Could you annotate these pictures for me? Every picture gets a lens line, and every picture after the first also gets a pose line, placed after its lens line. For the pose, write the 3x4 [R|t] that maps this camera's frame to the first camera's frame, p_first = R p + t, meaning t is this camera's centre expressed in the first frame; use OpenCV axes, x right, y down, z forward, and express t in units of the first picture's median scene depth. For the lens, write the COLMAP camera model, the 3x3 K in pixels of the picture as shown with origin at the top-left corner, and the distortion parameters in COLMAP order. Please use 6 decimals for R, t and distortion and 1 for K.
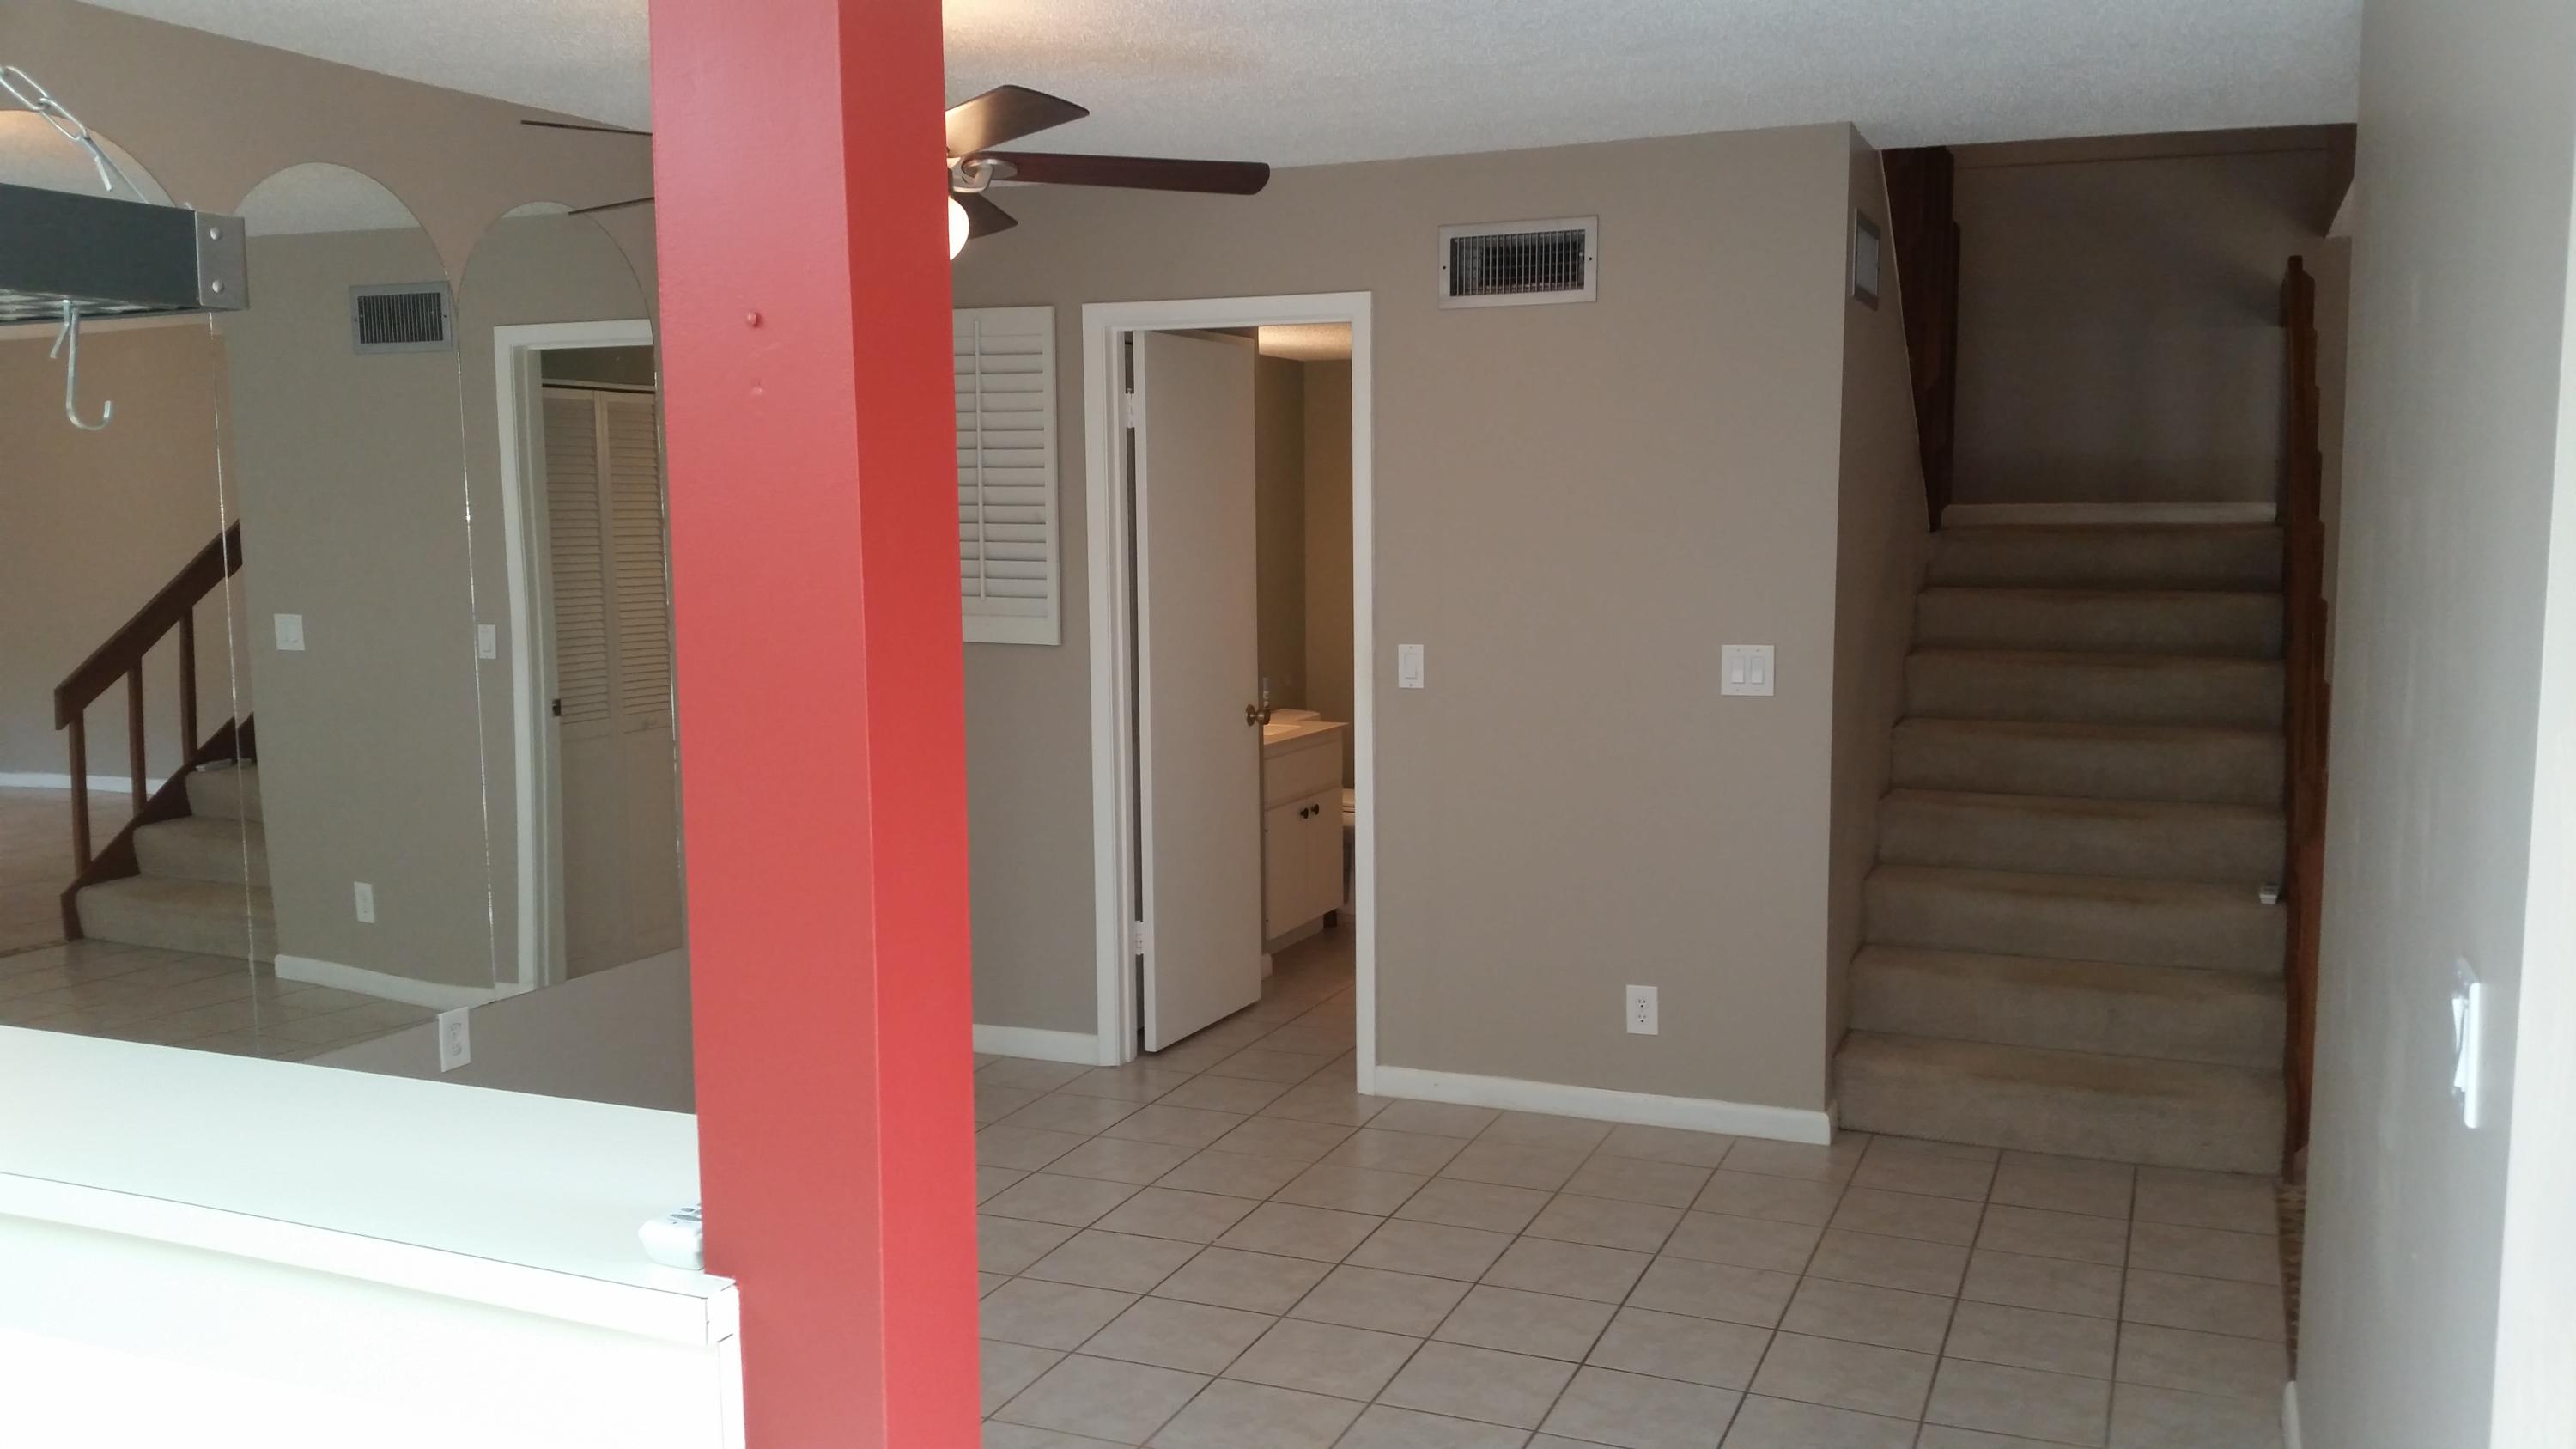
lens RADIAL K [[2103.2, 0, 1280.2], [0, 2103.2, 723.7], [0, 0, 1]] dist [0.065356, -0.149423]
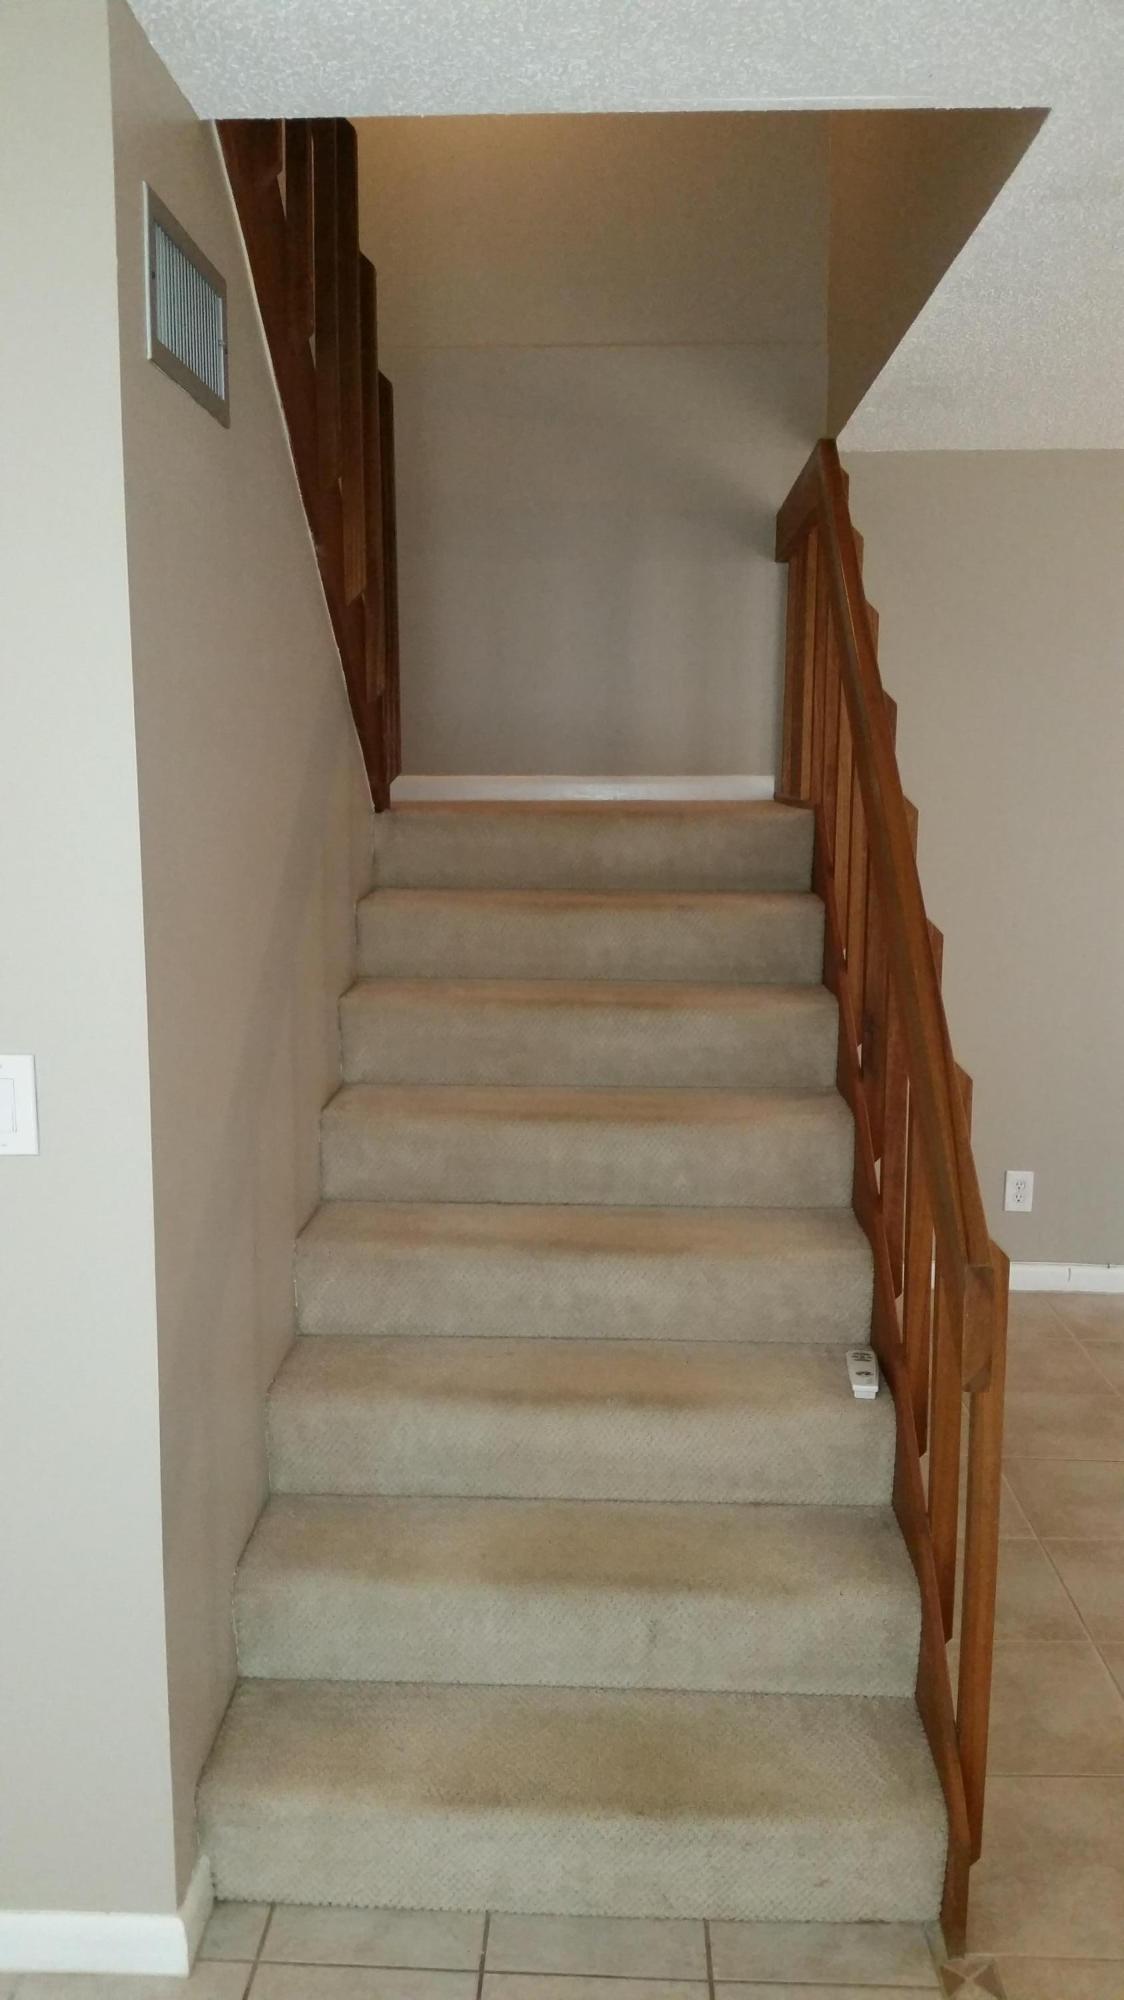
lens RADIAL K [[1632.6, 0, 555.5], [0, 1632.6, 1000.2], [0, 0, 1]] dist [0.065356, -0.149423]
pose [[0.932777, -0.046443, 0.357451, 0.190753], [0.034085, 0.998586, 0.040800, -0.056183], [-0.358840, -0.025873, 0.933040, 0.531302]]
